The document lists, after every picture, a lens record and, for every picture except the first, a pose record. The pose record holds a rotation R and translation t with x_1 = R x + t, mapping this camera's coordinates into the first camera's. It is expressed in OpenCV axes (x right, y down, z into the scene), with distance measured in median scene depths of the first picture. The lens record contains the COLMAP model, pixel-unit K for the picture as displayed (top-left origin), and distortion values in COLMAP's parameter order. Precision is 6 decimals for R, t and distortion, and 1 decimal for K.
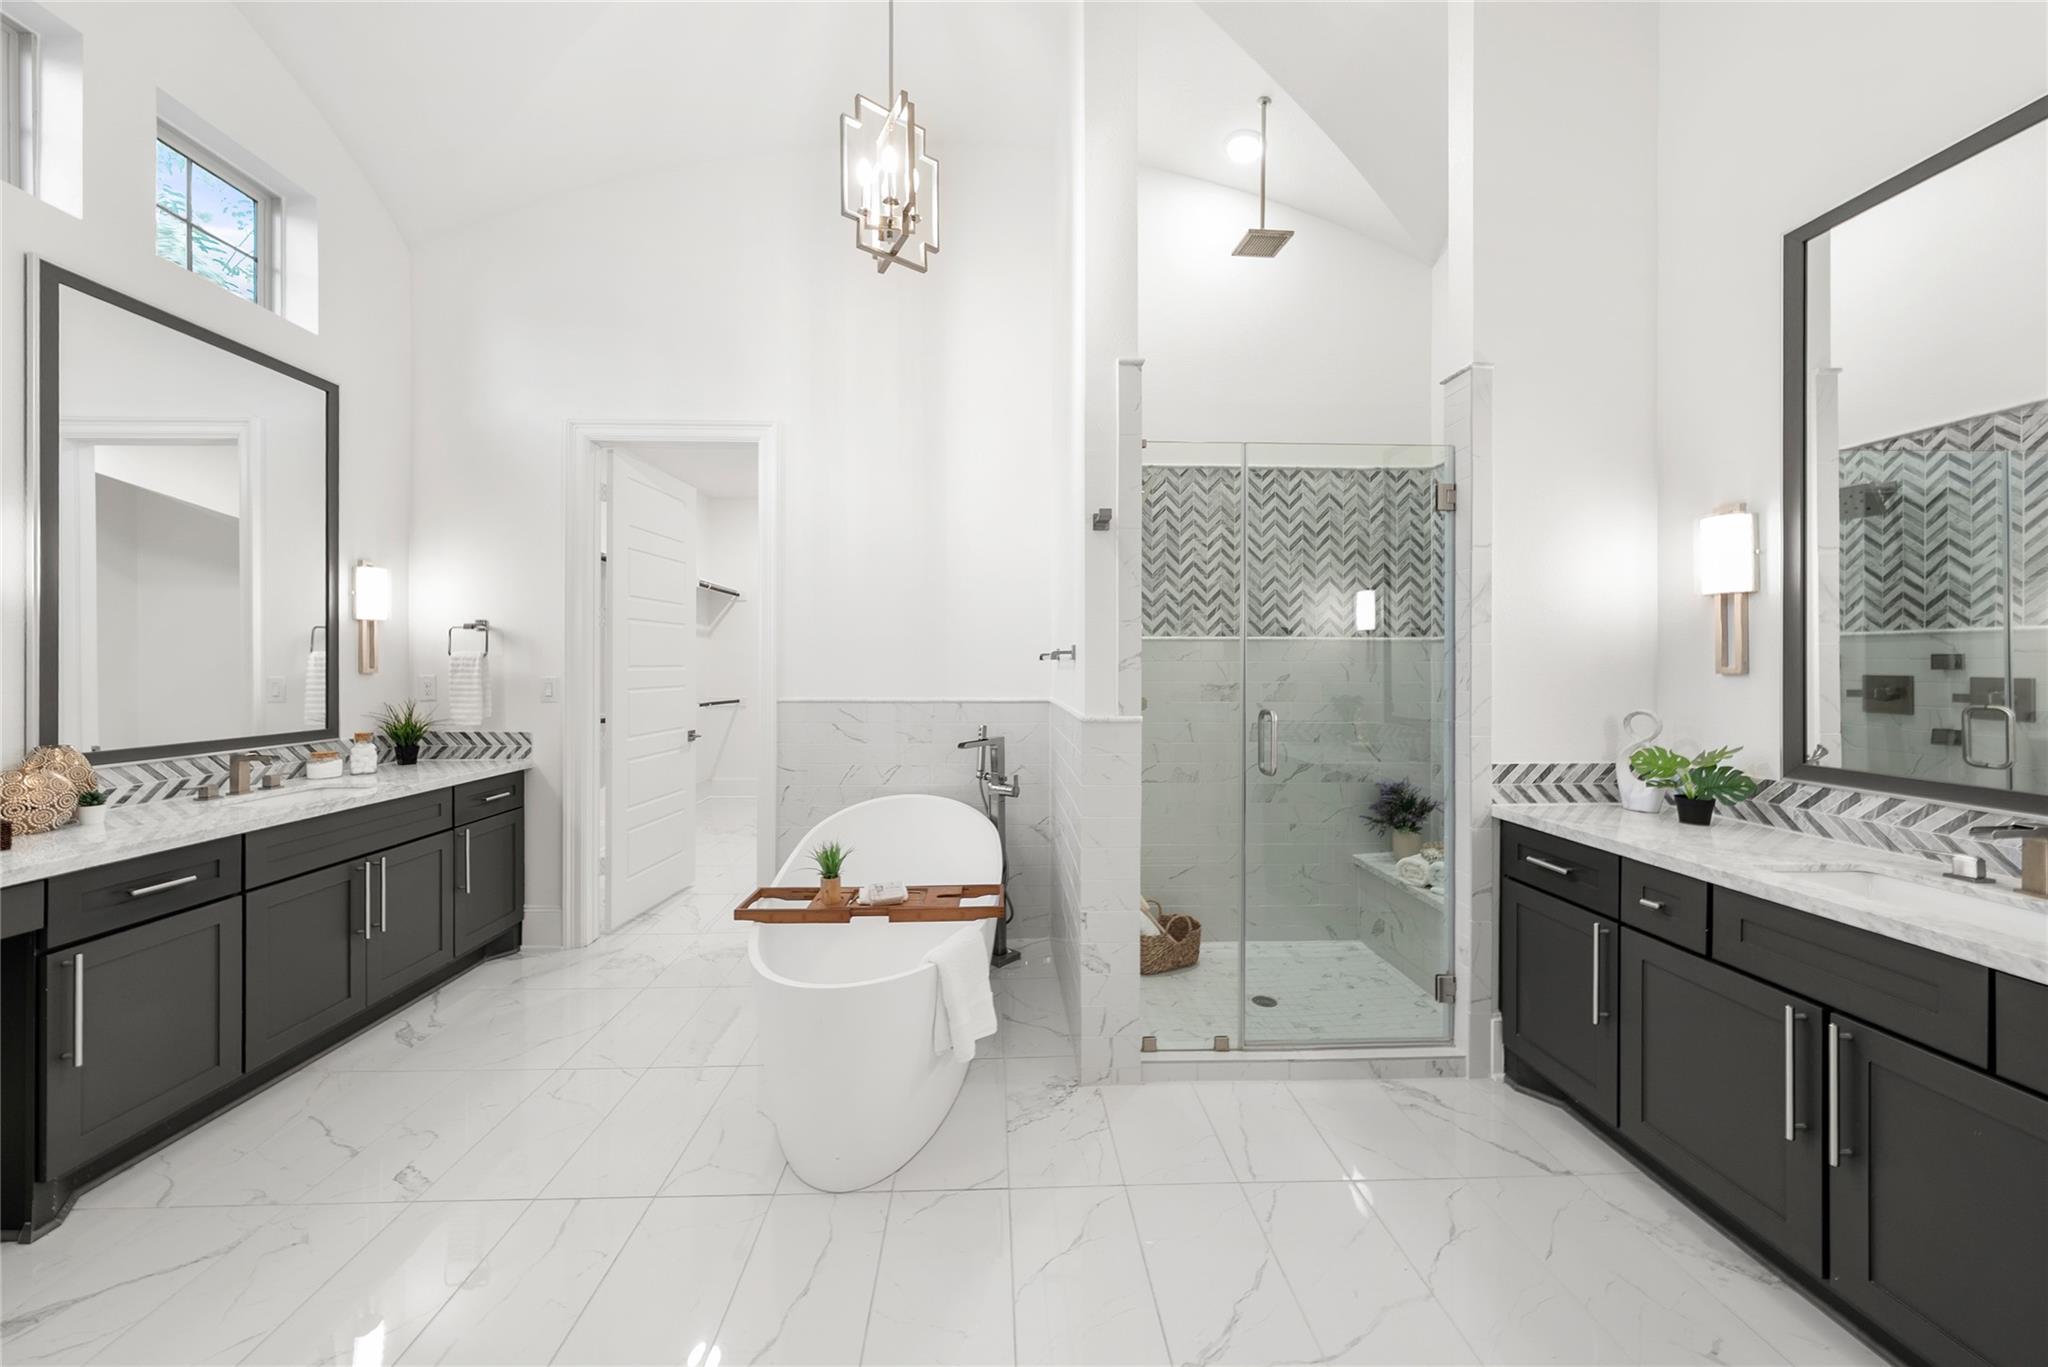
lens RADIAL K [[695.1, 0, 1025.8], [0, 695.1, 669.6], [0, 0, 1]] dist [-0.001301, 0.000285]
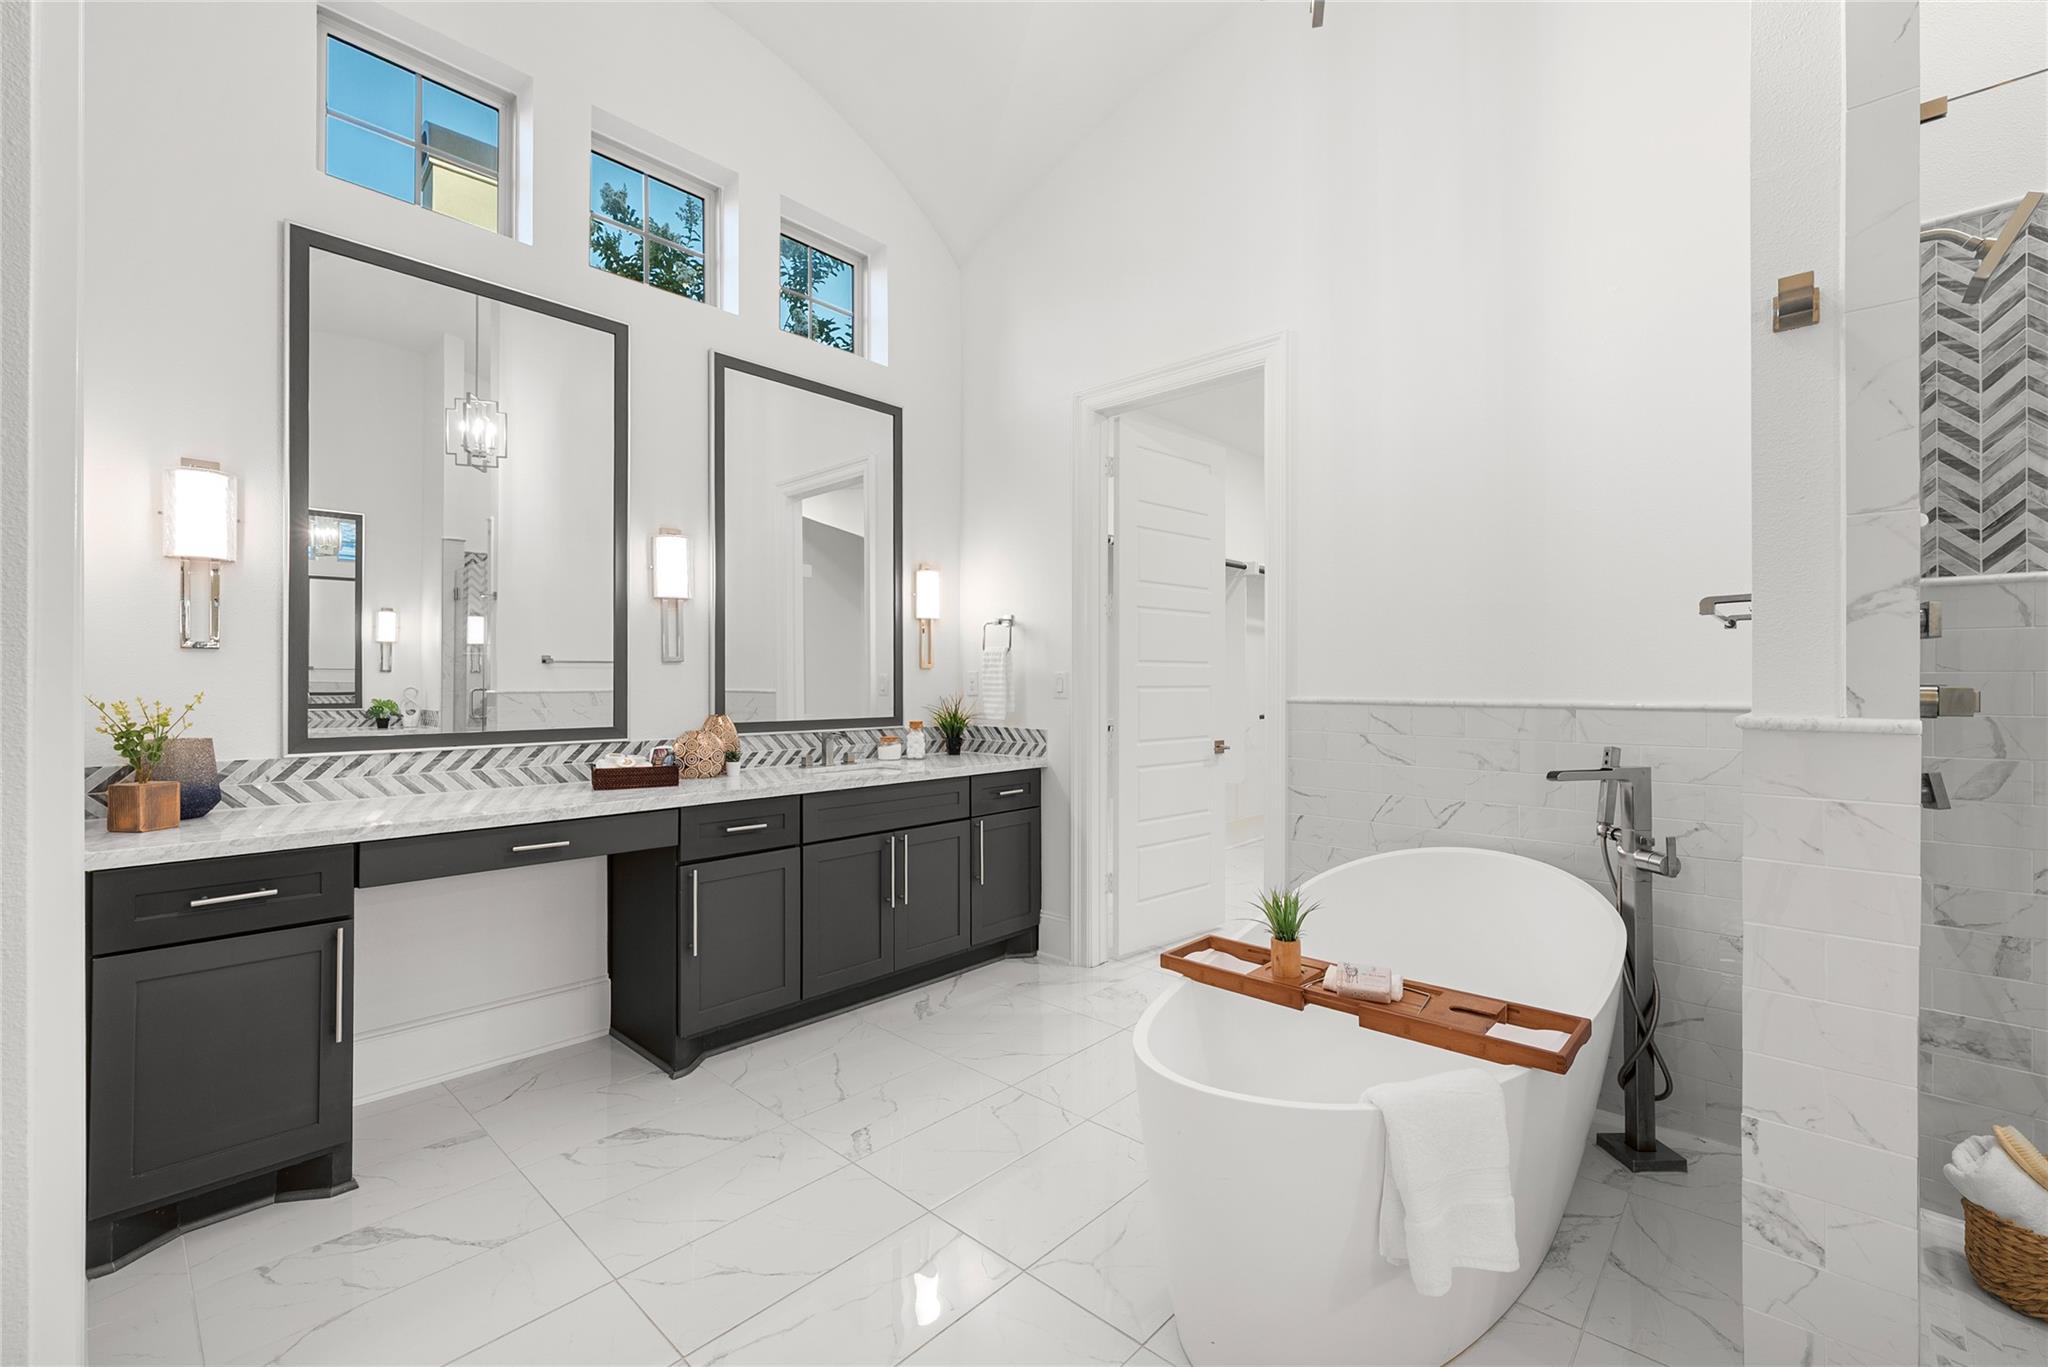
lens RADIAL K [[857.8, 0, 1022.1], [0, 857.8, 685.7], [0, 0, 1]] dist [0.001555, -0.001120]
pose [[0.708942, 0.000624, -0.705267, 0.117922], [-0.002322, 0.999996, -0.001450, 0.037924], [0.705263, 0.002666, 0.708941, 0.167796]]
